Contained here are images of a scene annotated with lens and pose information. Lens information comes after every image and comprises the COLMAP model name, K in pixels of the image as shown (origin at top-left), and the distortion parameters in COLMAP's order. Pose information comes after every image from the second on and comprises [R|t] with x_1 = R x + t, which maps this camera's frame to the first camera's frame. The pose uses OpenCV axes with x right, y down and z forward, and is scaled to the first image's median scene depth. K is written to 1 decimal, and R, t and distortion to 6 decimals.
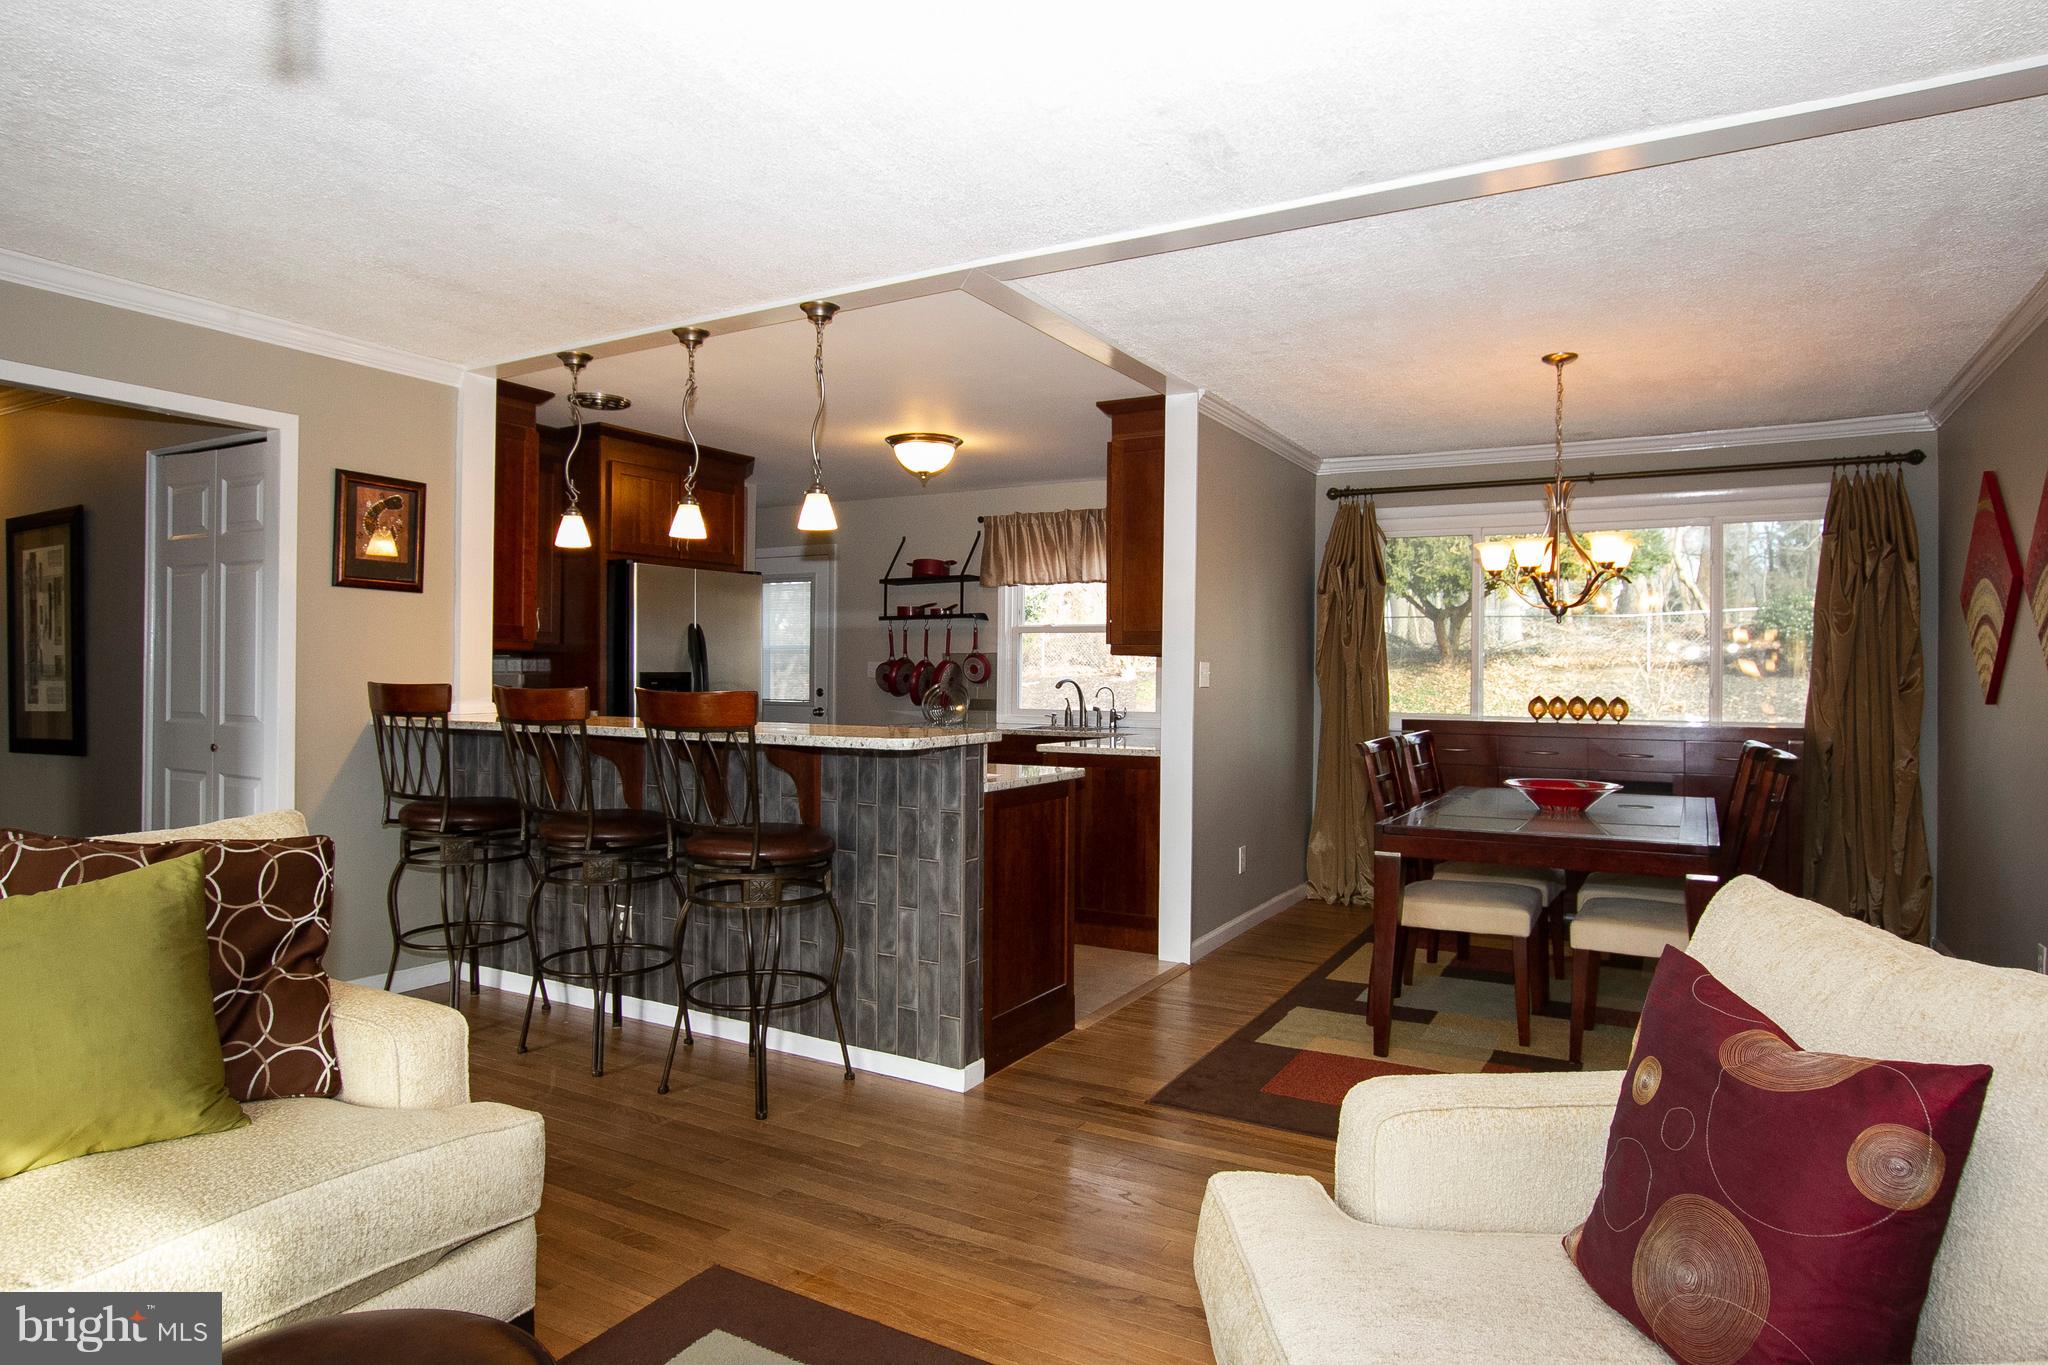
lens RADIAL K [[1192.7, 0, 1024.0], [0, 1192.7, 682.5], [0, 0, 1]] dist [-0.003430, -0.000834]
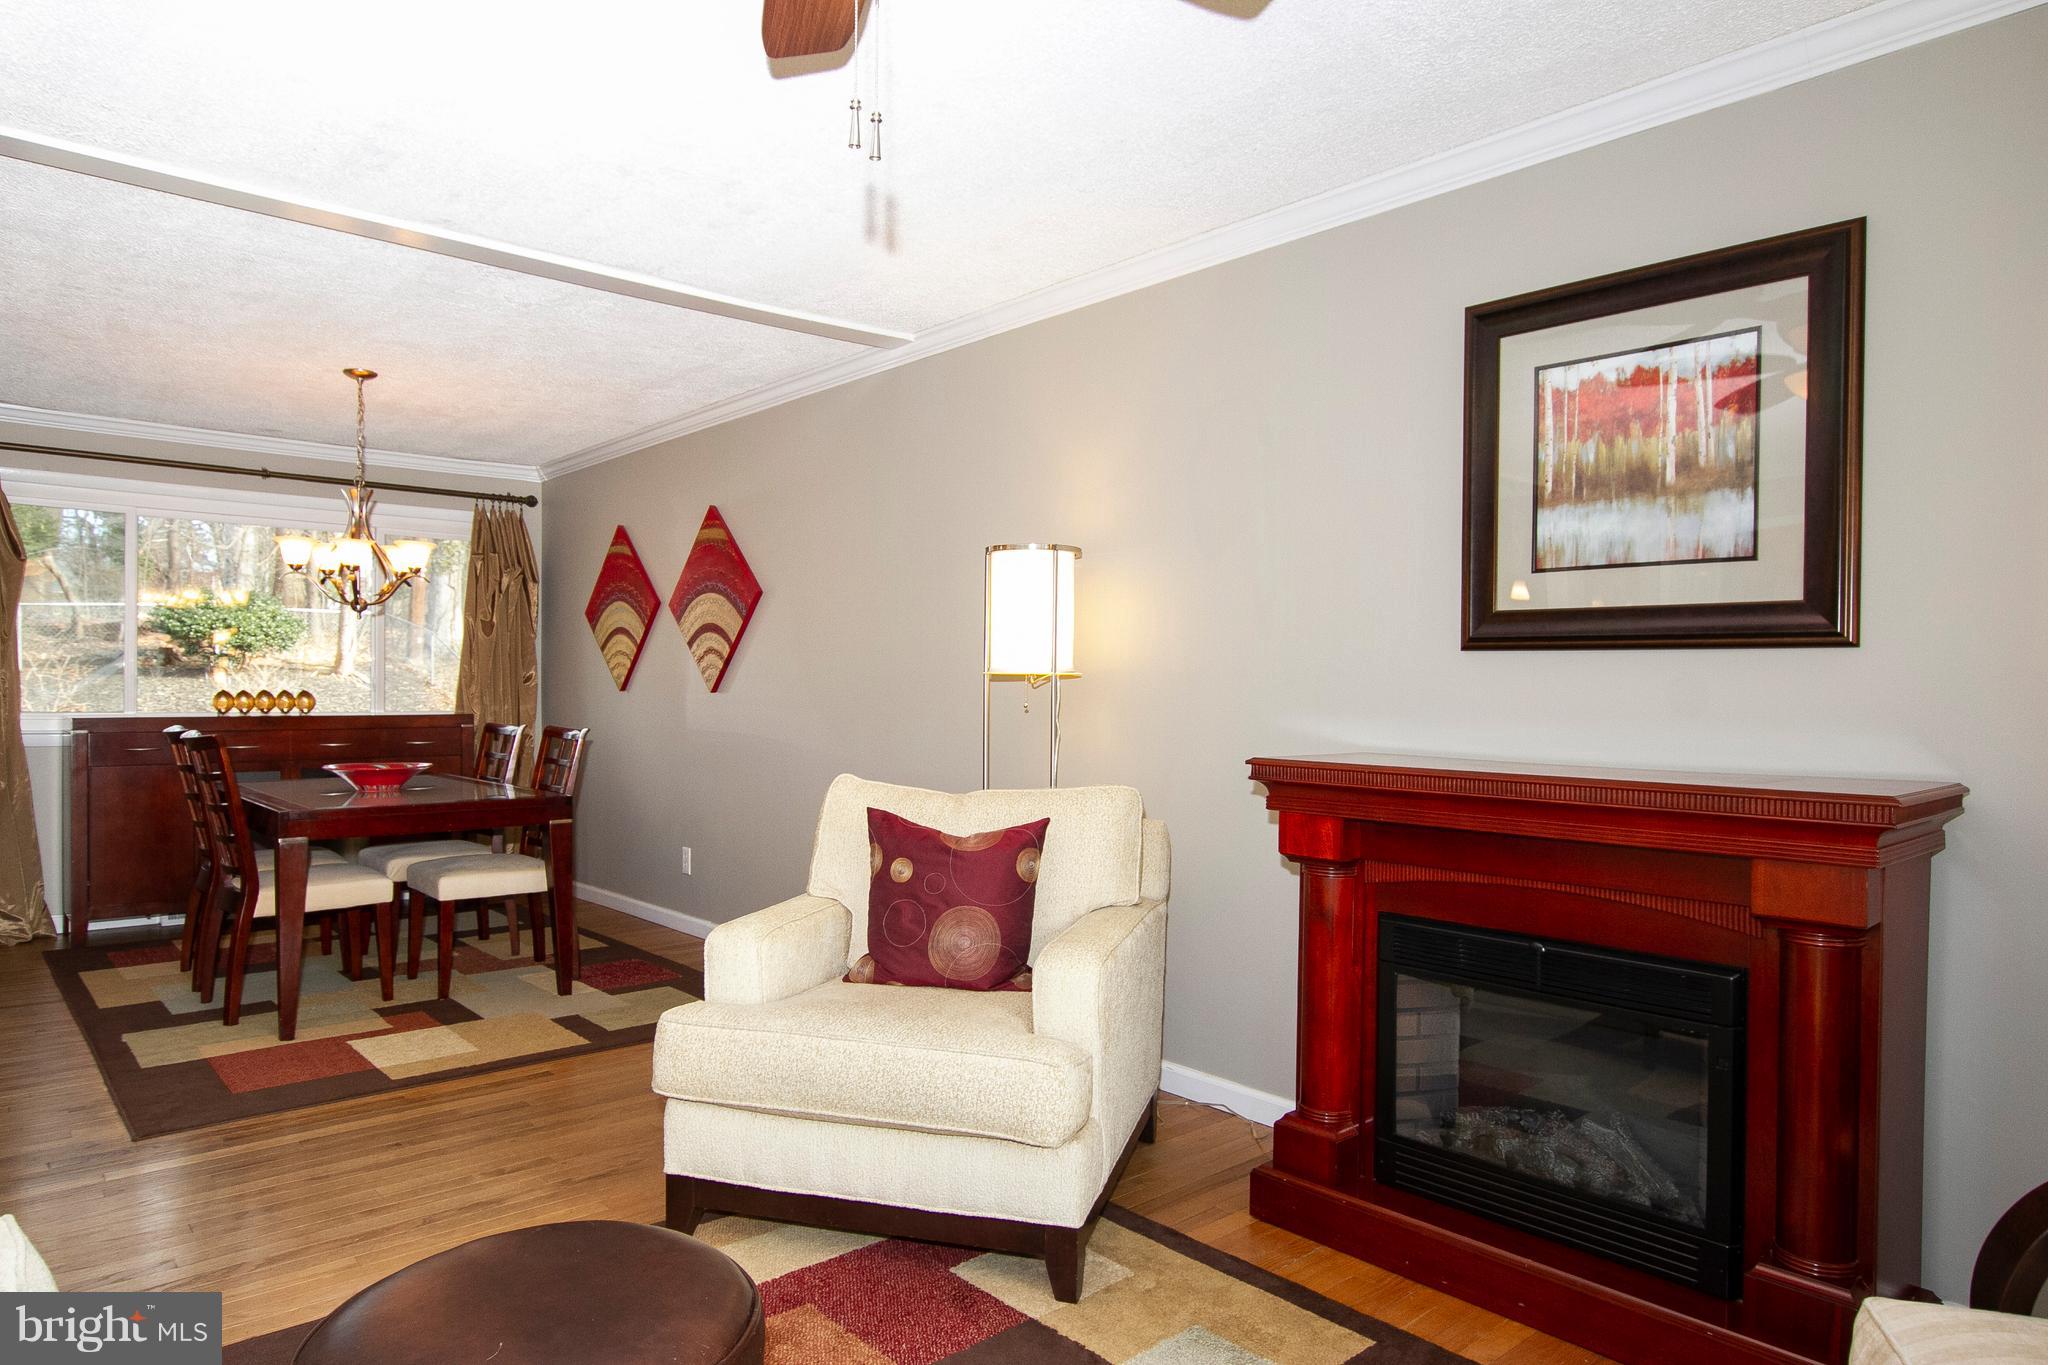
lens RADIAL K [[1290.5, 0, 1024.0], [0, 1290.5, 682.5], [0, 0, 1]] dist [0.000484, 0.001516]
pose [[0.332446, 0.001311, 0.943121, -0.454384], [0.002843, 0.999993, -0.002392, 0.013060], [-0.943118, 0.003477, 0.332440, 0.041610]]
